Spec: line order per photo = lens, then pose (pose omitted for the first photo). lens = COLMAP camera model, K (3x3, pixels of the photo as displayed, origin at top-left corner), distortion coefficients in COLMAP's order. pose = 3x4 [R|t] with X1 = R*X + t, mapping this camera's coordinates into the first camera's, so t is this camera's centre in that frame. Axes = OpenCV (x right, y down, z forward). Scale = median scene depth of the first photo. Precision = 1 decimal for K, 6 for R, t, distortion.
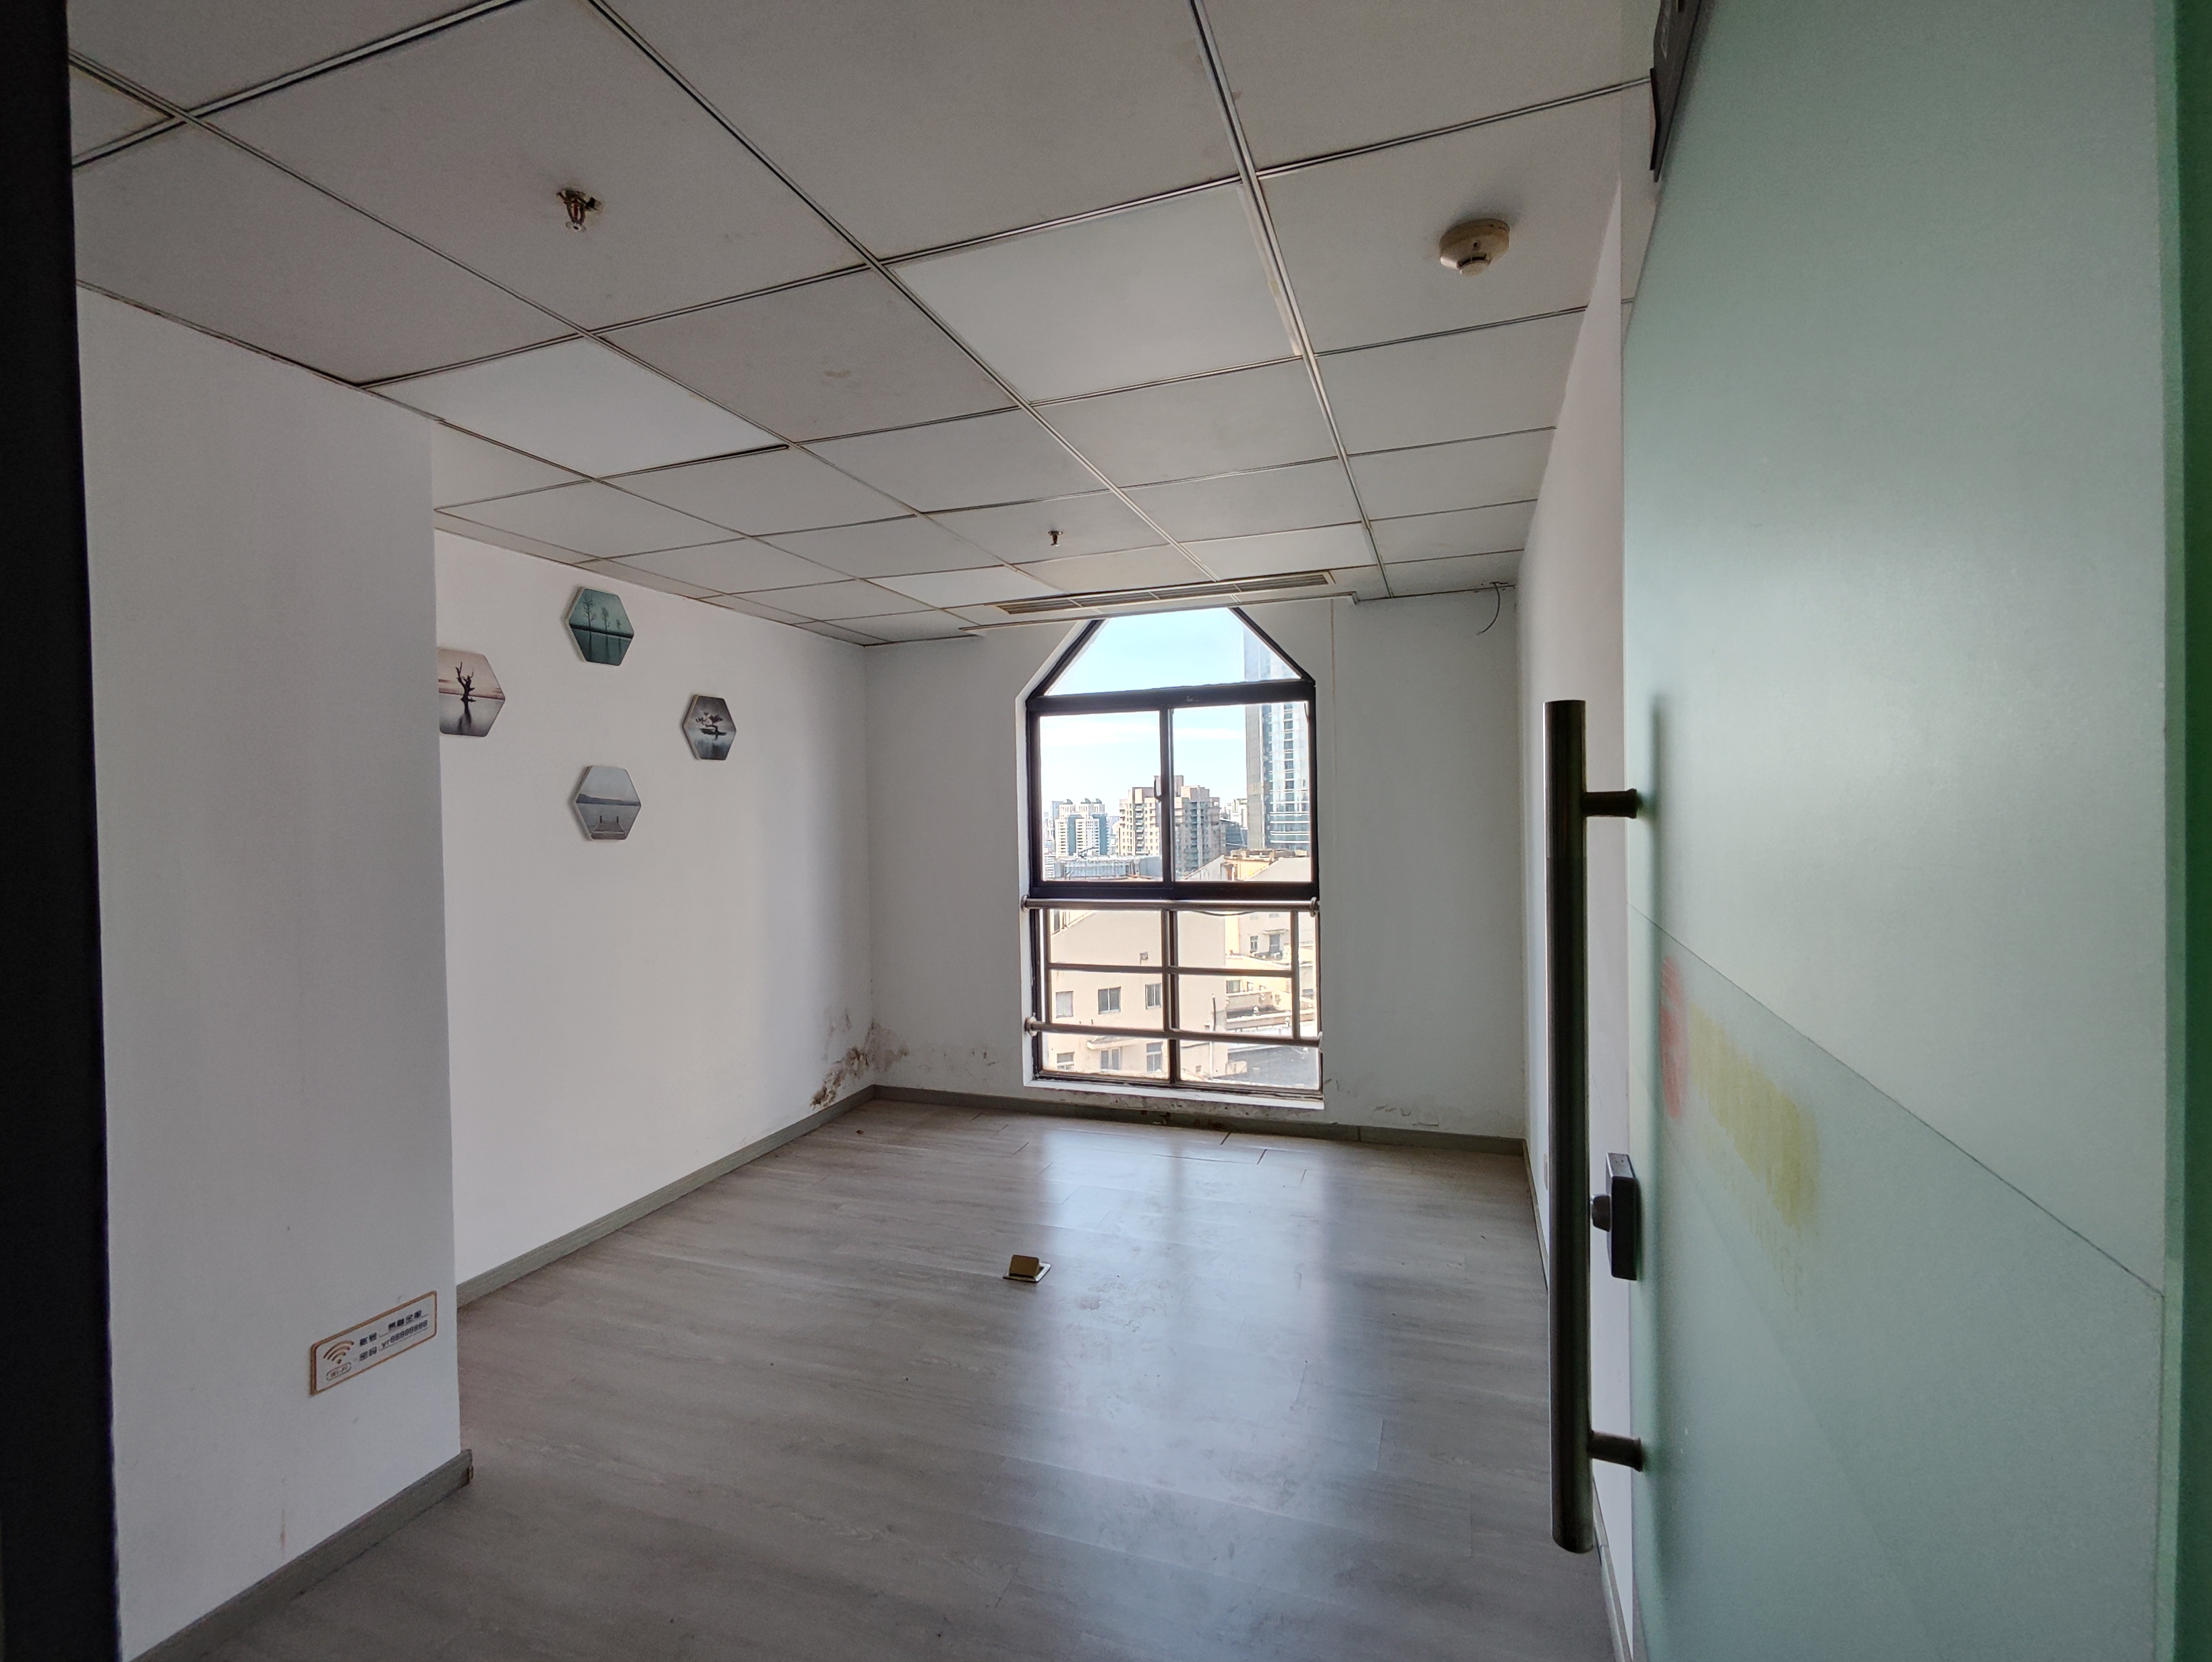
lens RADIAL K [[1013.3, 0, 1101.2], [0, 1013.3, 844.3], [0, 0, 1]] dist [0.003213, -0.002024]
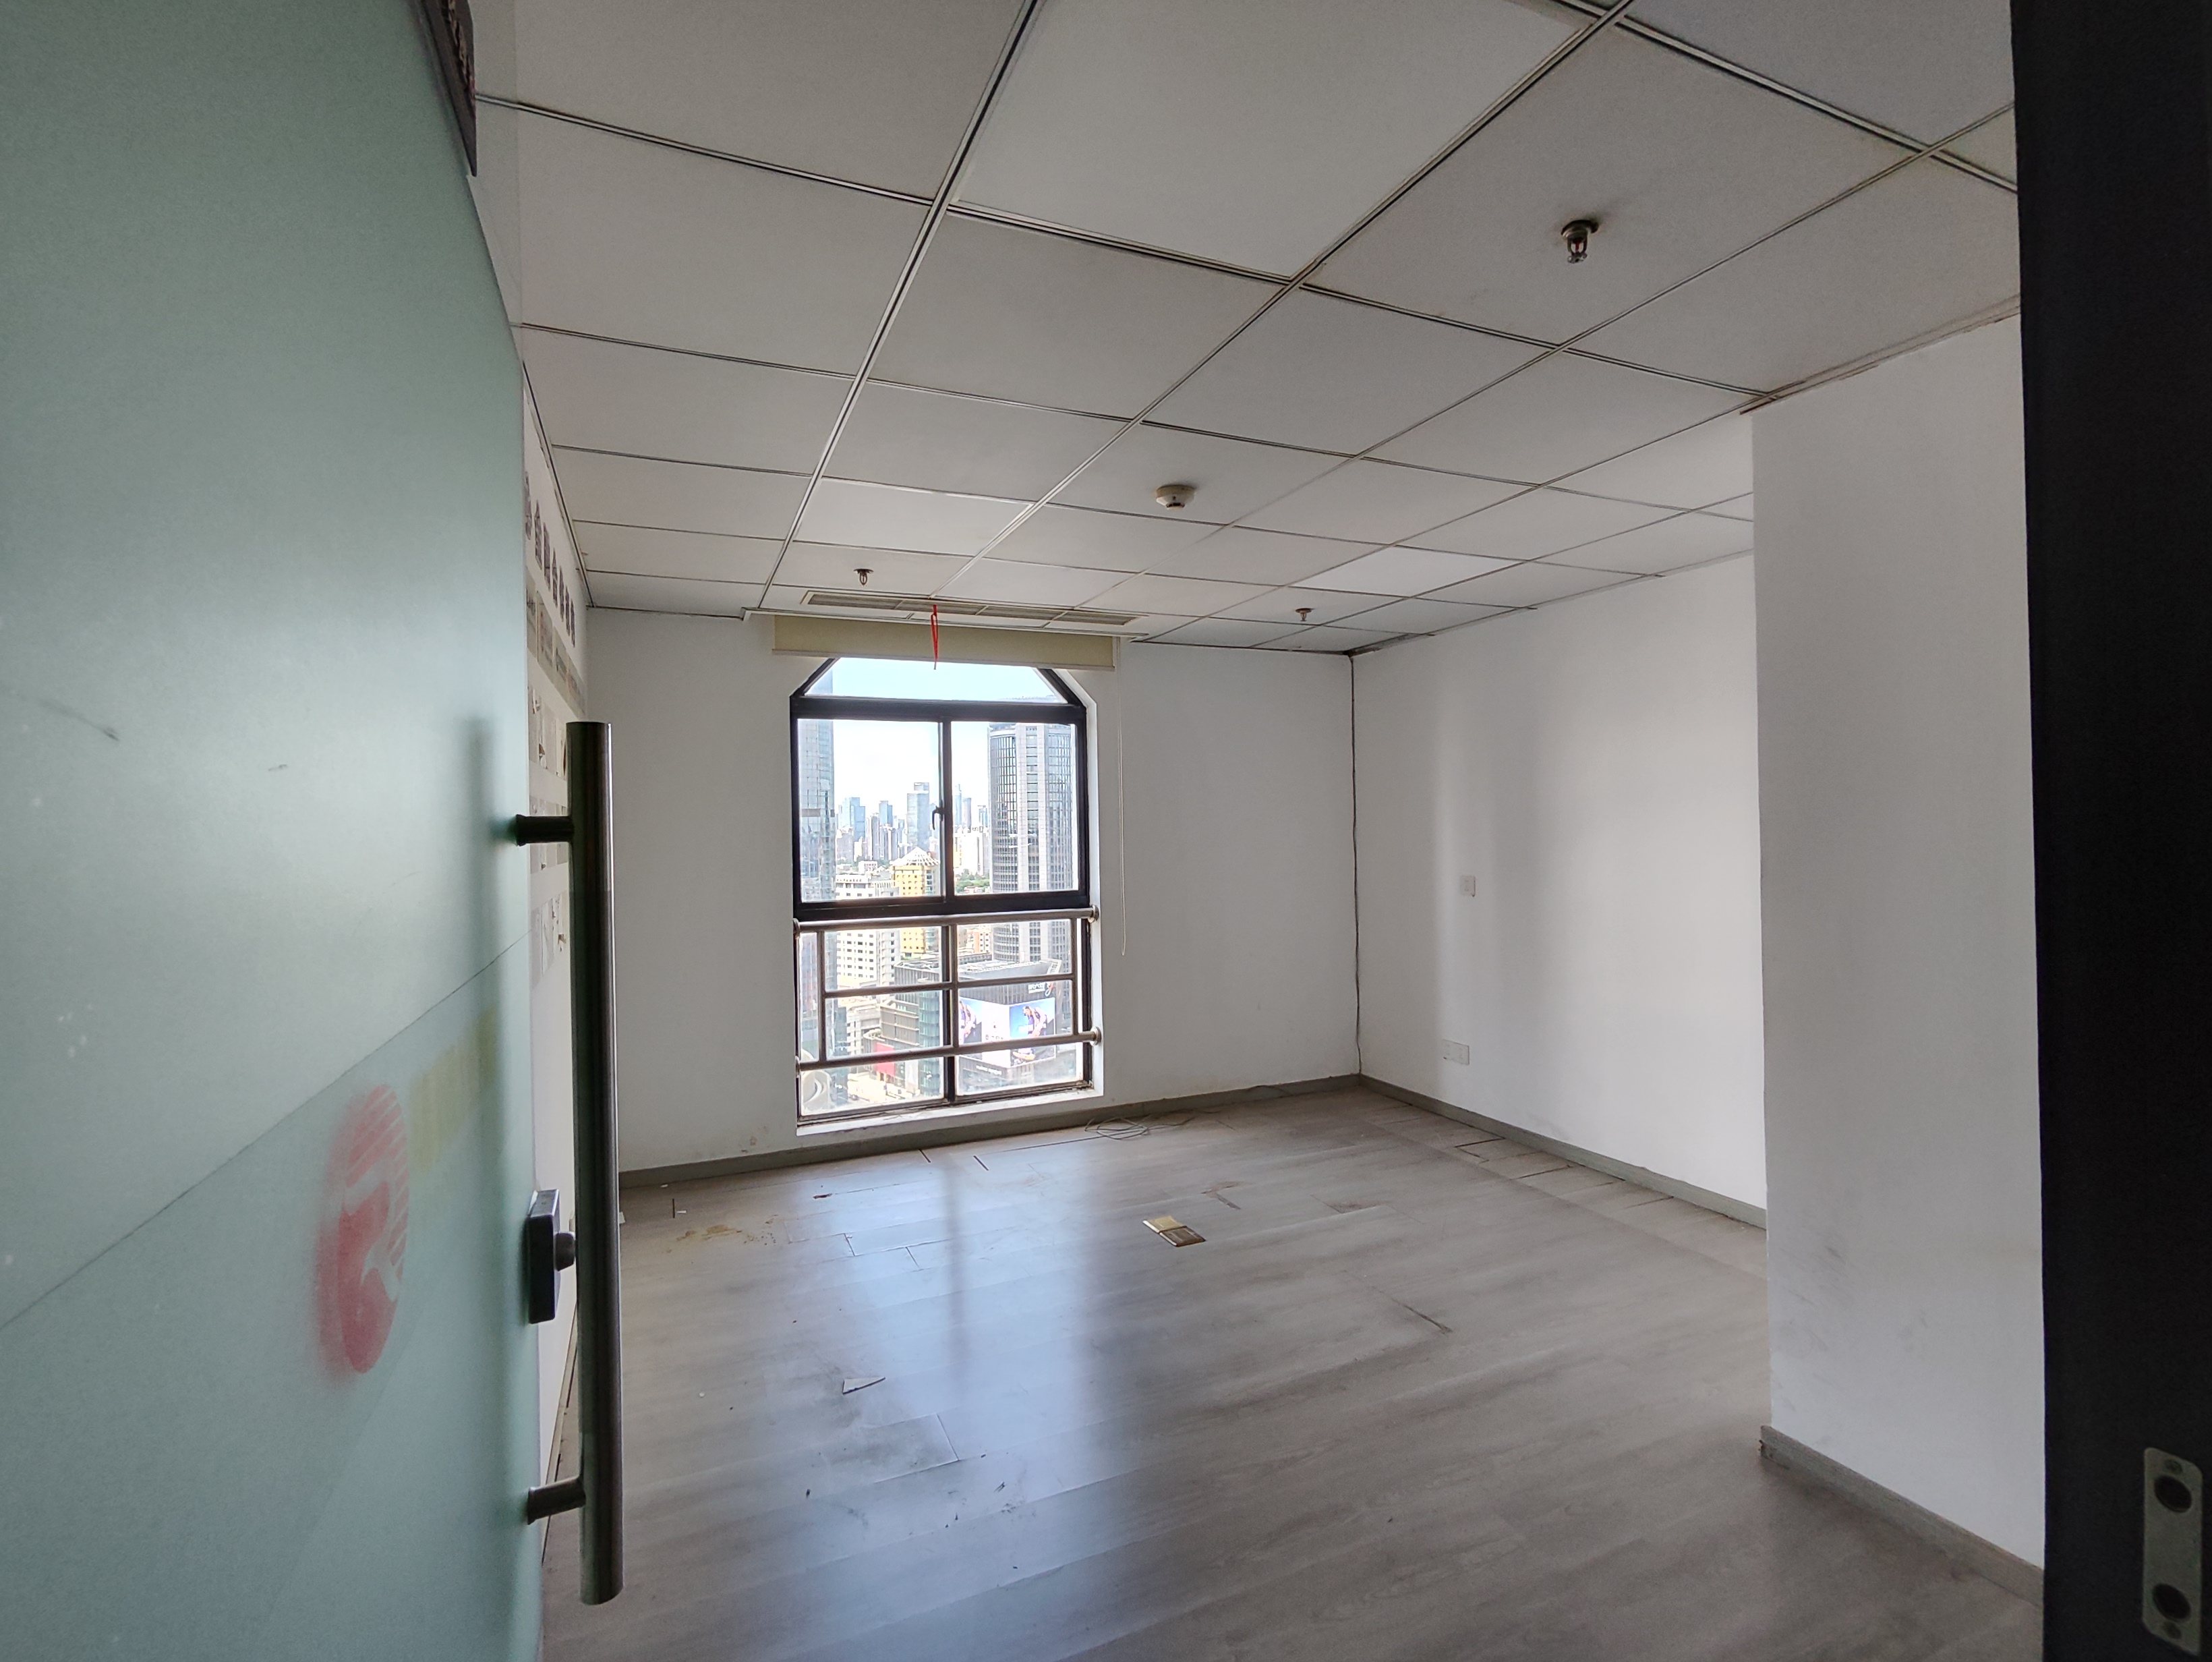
lens RADIAL K [[1013.3, 0, 1109.1], [0, 1013.3, 835.5], [0, 0, 1]] dist [0.003213, -0.002024]
pose [[0.722883, 0.001478, 0.690969, -0.501591], [0.018171, 0.999611, -0.021148, 0.002176], [-0.690731, 0.027843, 0.722575, 0.176632]]
